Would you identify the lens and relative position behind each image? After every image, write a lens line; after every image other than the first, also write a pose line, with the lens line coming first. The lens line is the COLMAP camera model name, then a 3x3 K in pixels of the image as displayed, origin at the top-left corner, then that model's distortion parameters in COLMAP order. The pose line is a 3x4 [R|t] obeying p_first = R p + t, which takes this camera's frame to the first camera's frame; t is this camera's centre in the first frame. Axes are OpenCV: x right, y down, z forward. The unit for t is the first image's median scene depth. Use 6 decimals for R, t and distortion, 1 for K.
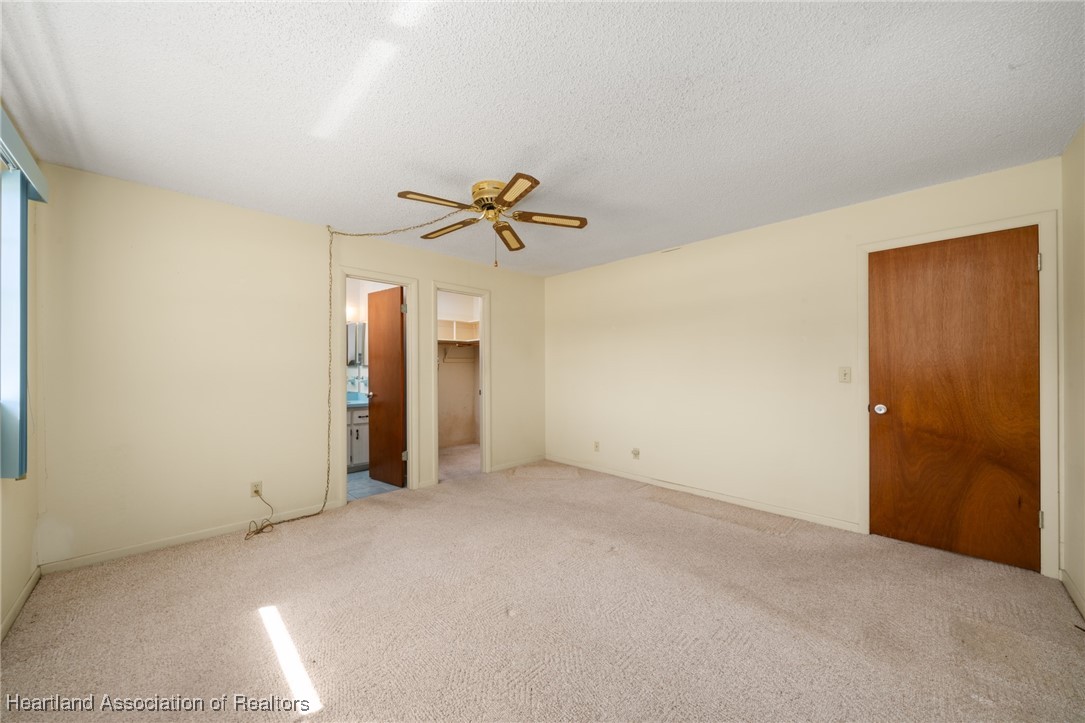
lens RADIAL K [[404.4, 0, 524.6], [0, 404.4, 368.5], [0, 0, 1]] dist [-0.010178, 0.001715]
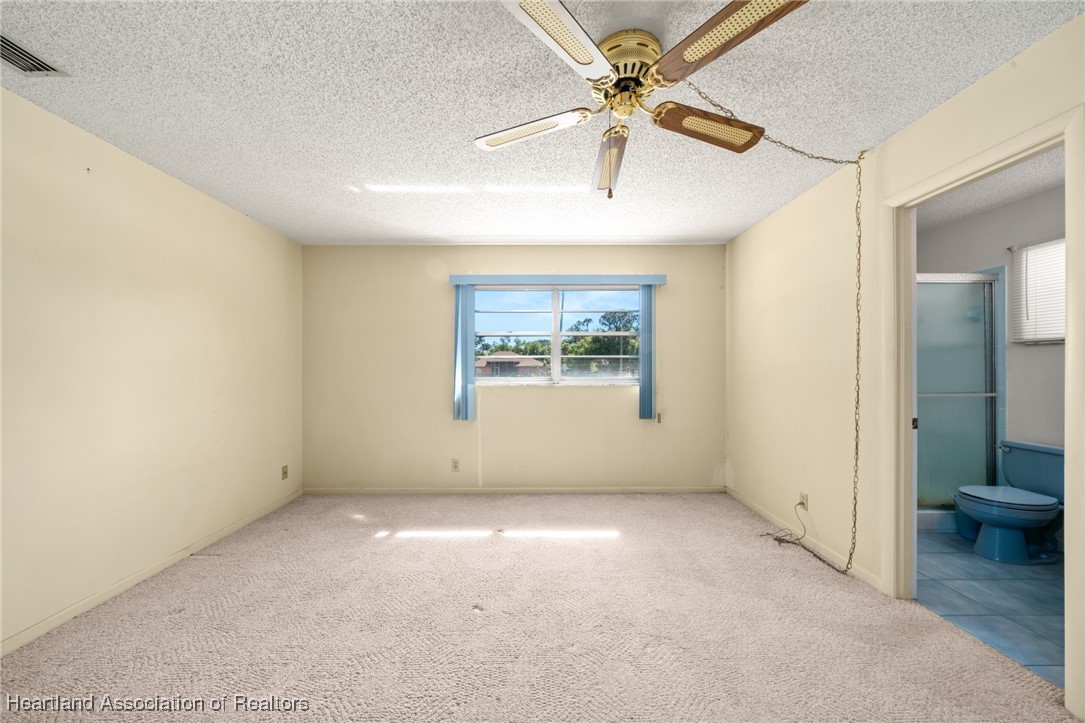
lens RADIAL K [[370.9, 0, 544.9], [0, 370.9, 371.1], [0, 0, 1]] dist [-0.008230, 0.000219]
pose [[-0.646919, 0.006186, -0.762533, 0.362883], [-0.003706, 0.999930, 0.011257, -0.001609], [0.762549, 0.010109, -0.646851, 1.144345]]
